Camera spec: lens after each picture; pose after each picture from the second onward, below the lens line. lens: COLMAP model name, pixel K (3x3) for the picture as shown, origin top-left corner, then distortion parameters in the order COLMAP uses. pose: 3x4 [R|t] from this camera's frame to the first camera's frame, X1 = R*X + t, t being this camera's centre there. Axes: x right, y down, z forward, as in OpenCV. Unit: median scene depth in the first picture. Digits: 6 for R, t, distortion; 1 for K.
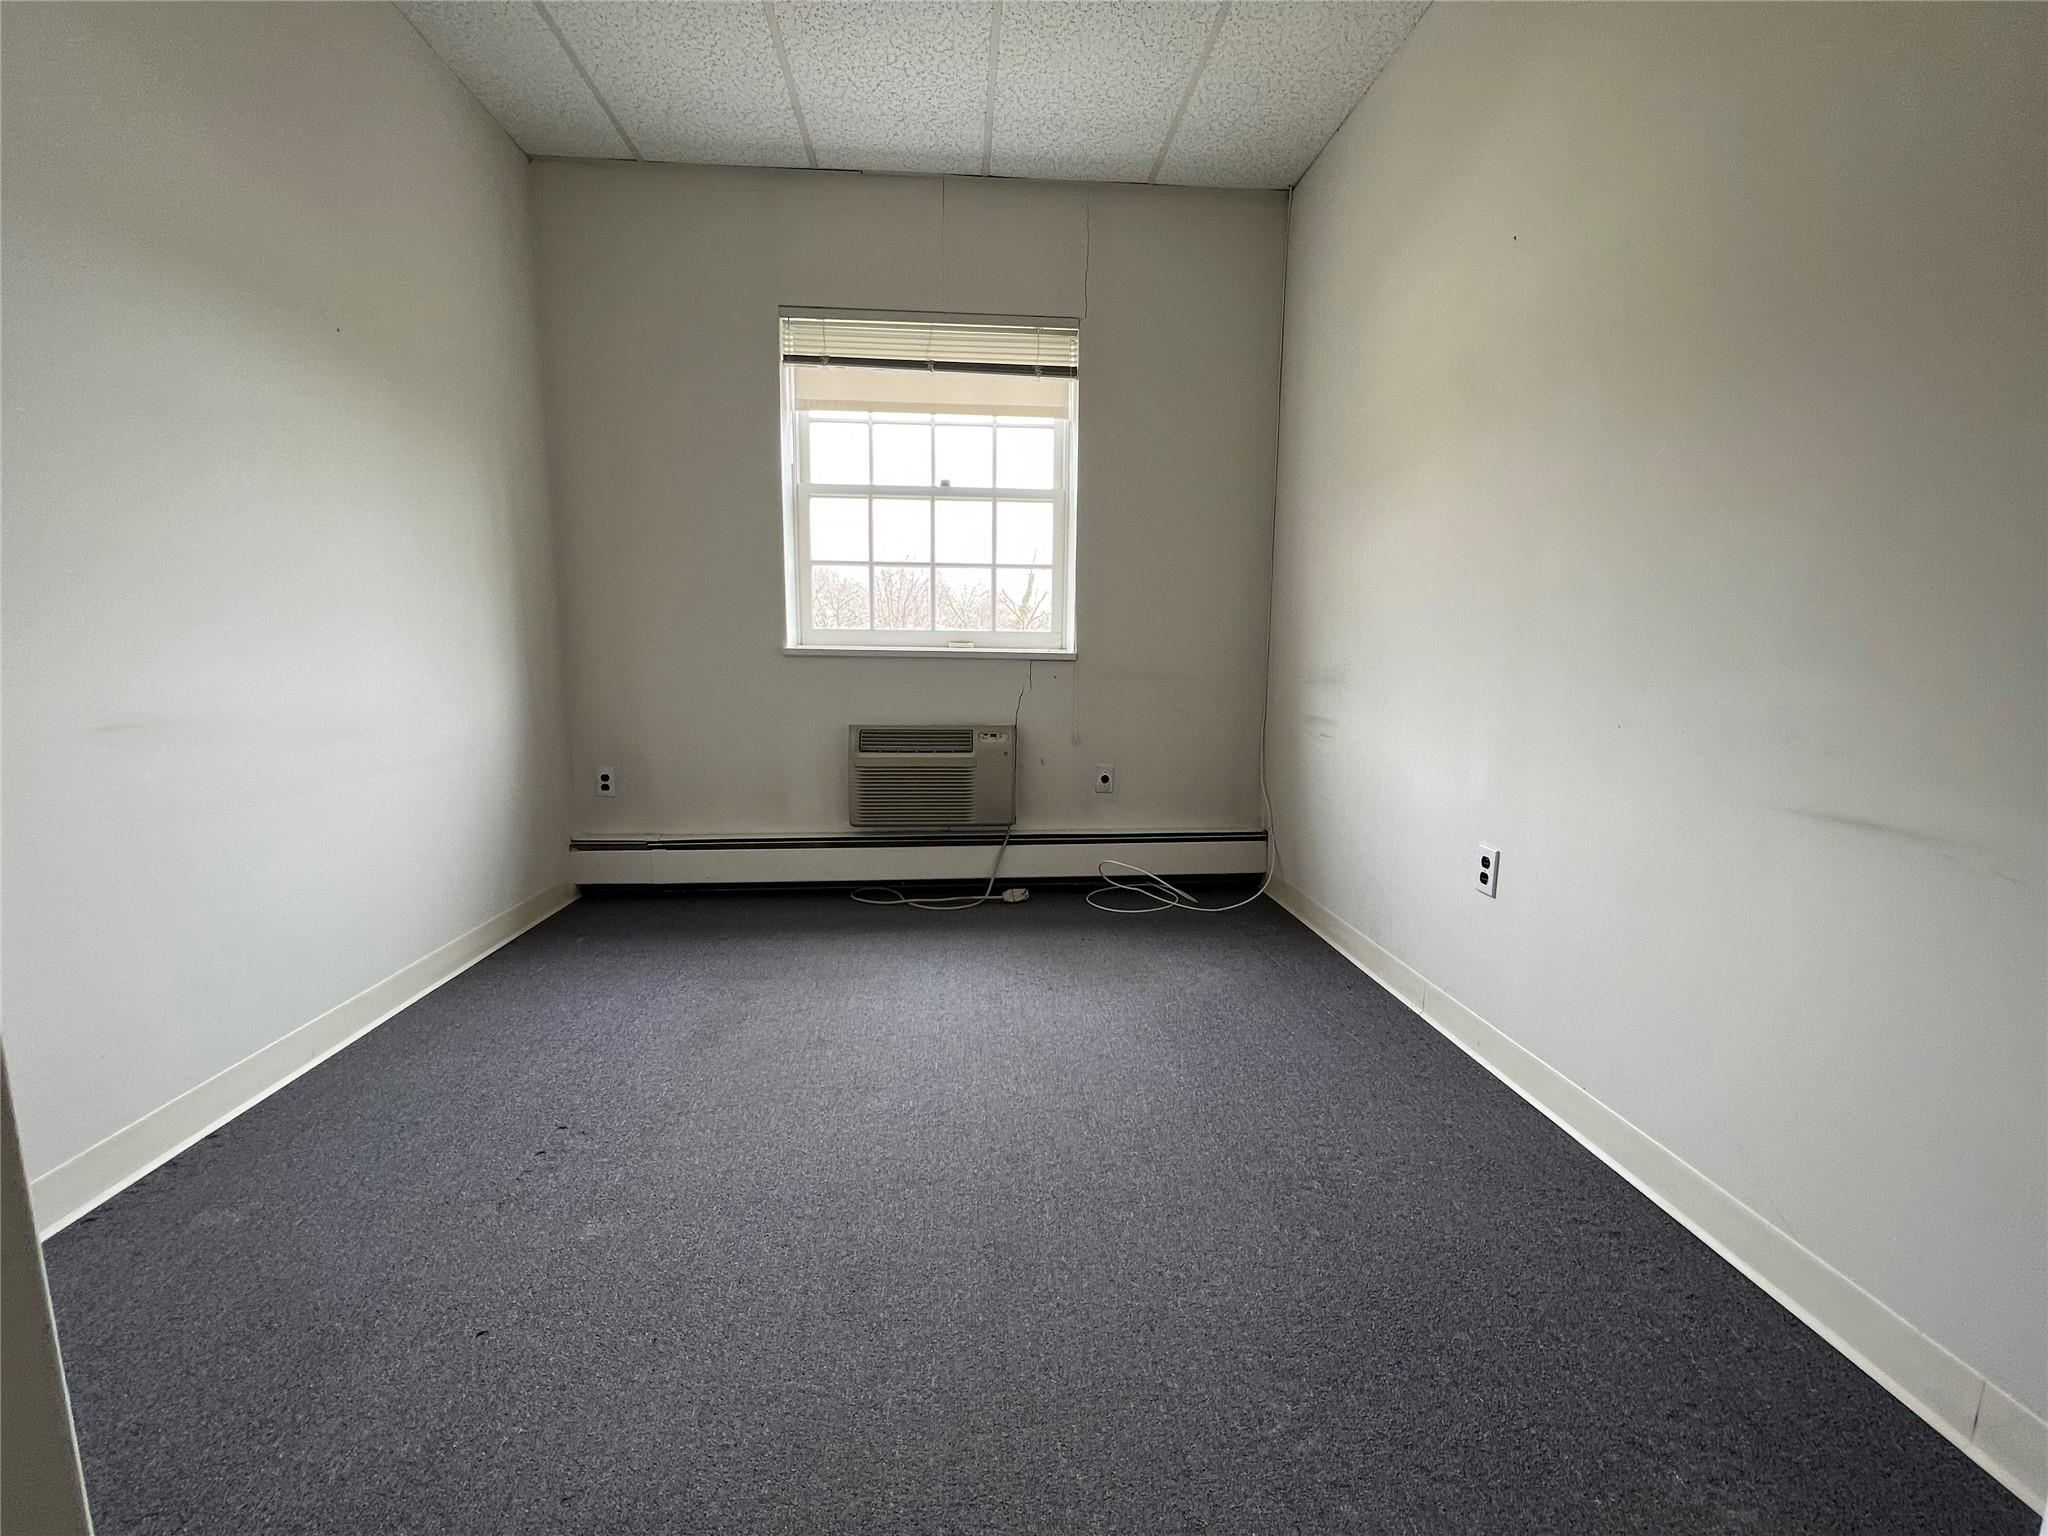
lens RADIAL K [[824.7, 0, 1014.7], [0, 824.7, 770.9], [0, 0, 1]] dist [-0.002670, 0.000108]
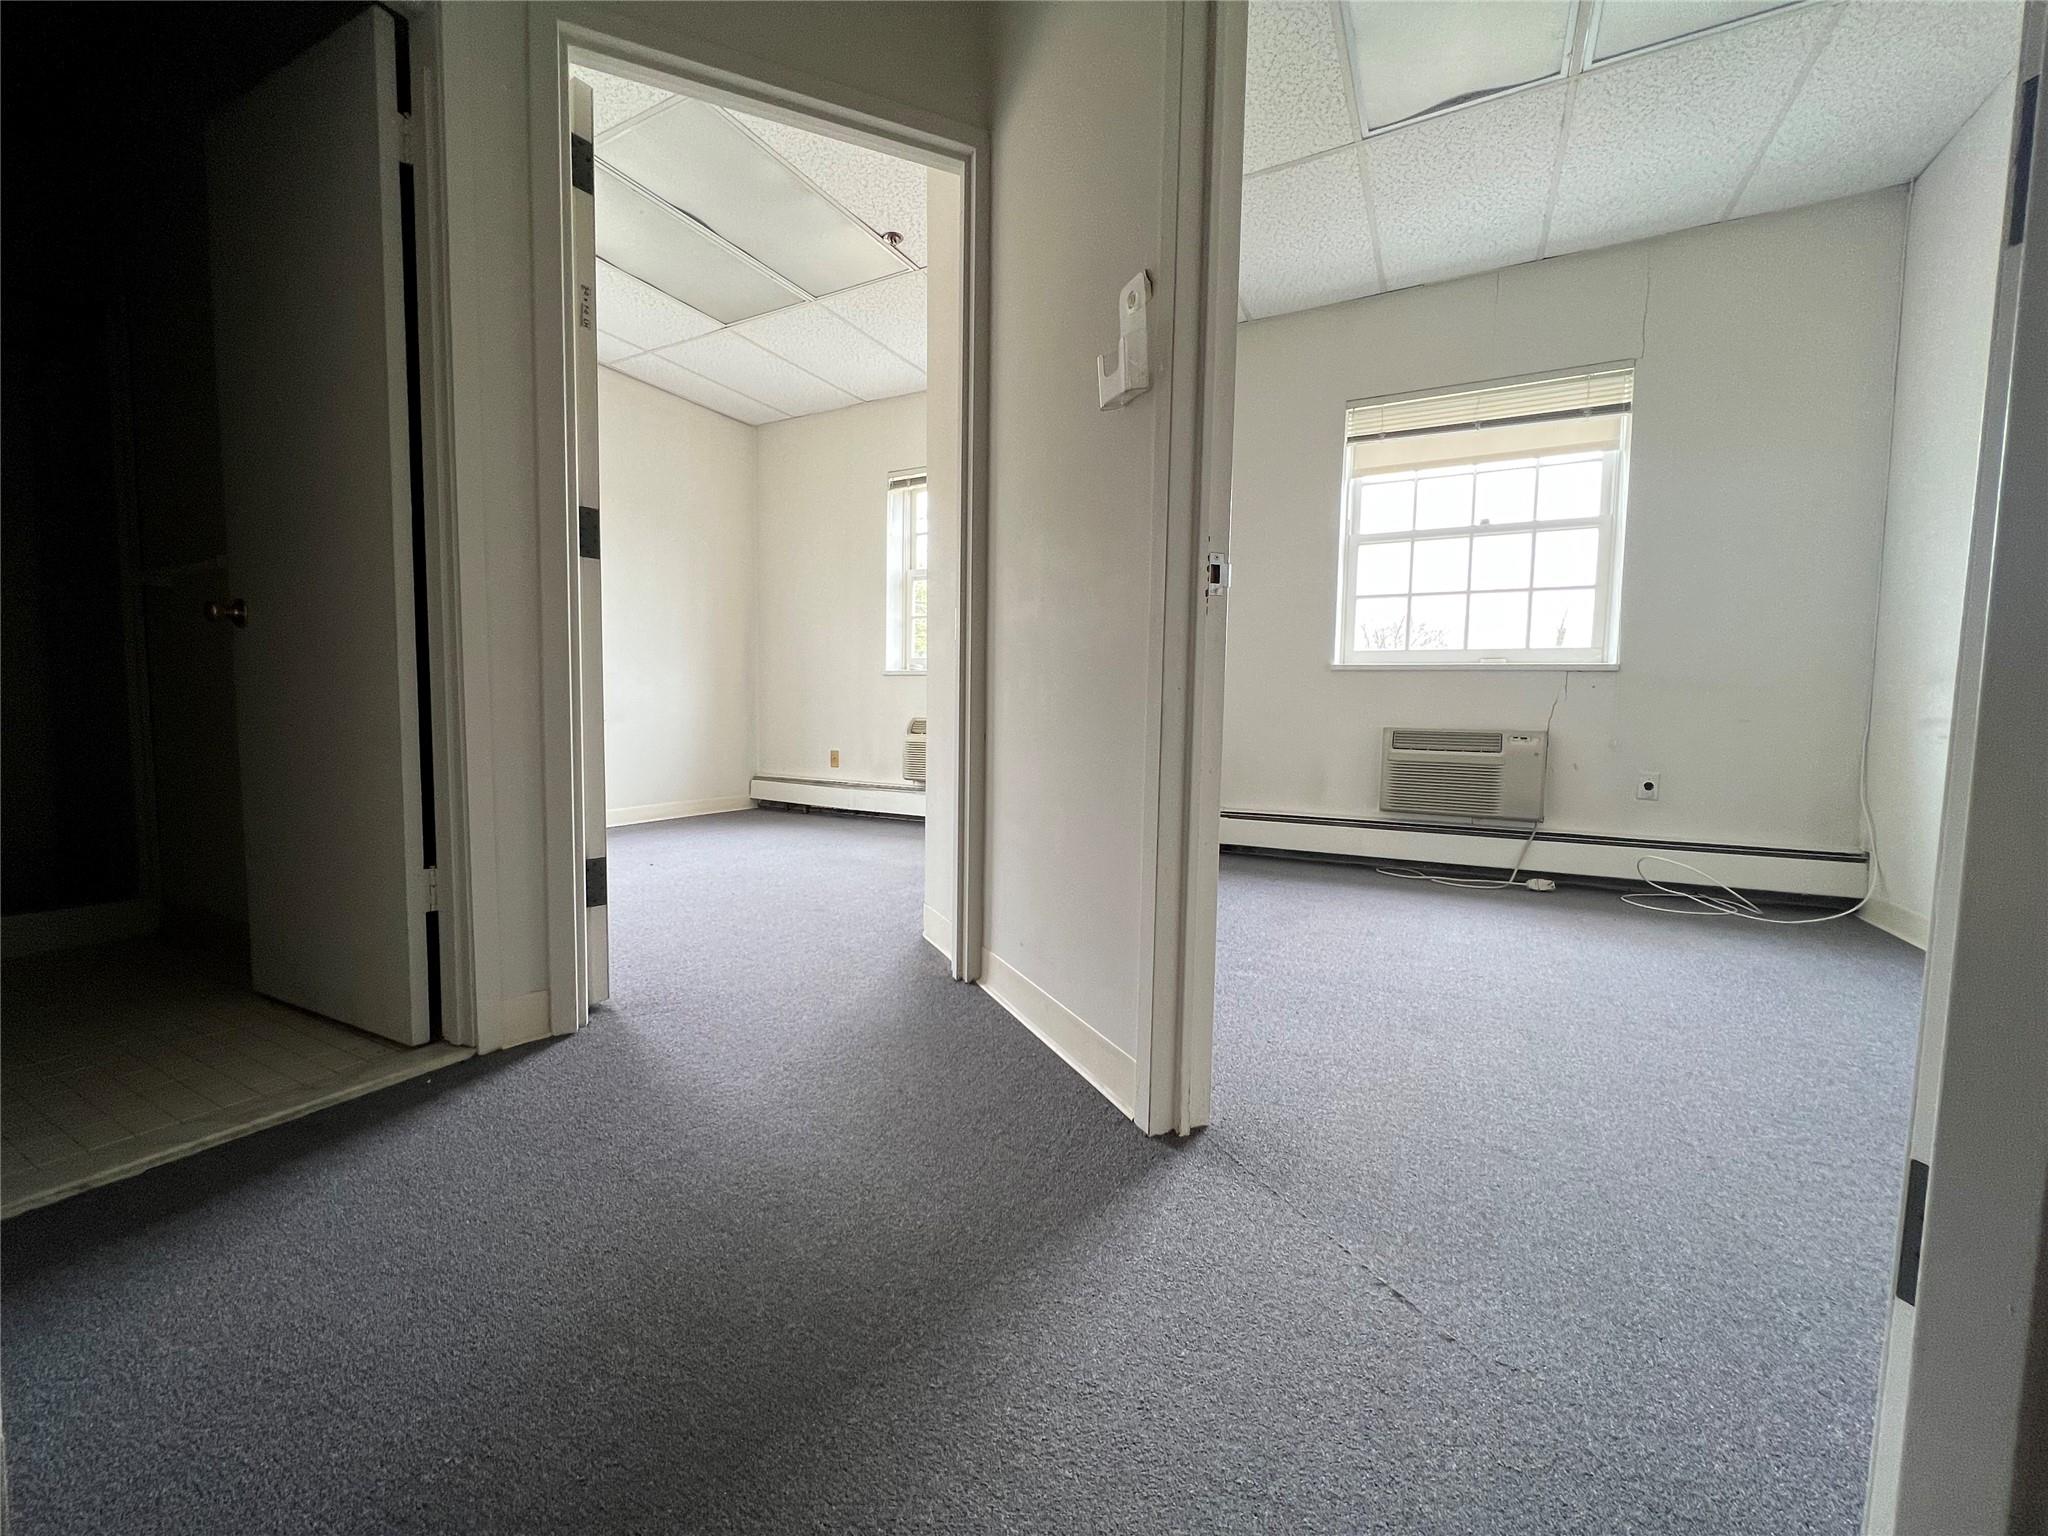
lens RADIAL K [[824.7, 0, 1014.7], [0, 824.7, 770.9], [0, 0, 1]] dist [-0.002670, 0.000108]
pose [[0.846652, 0.041845, -0.530499, -0.015789], [-0.084155, 0.994887, -0.055833, 0.118212], [0.525450, 0.091915, 0.845845, -0.288915]]
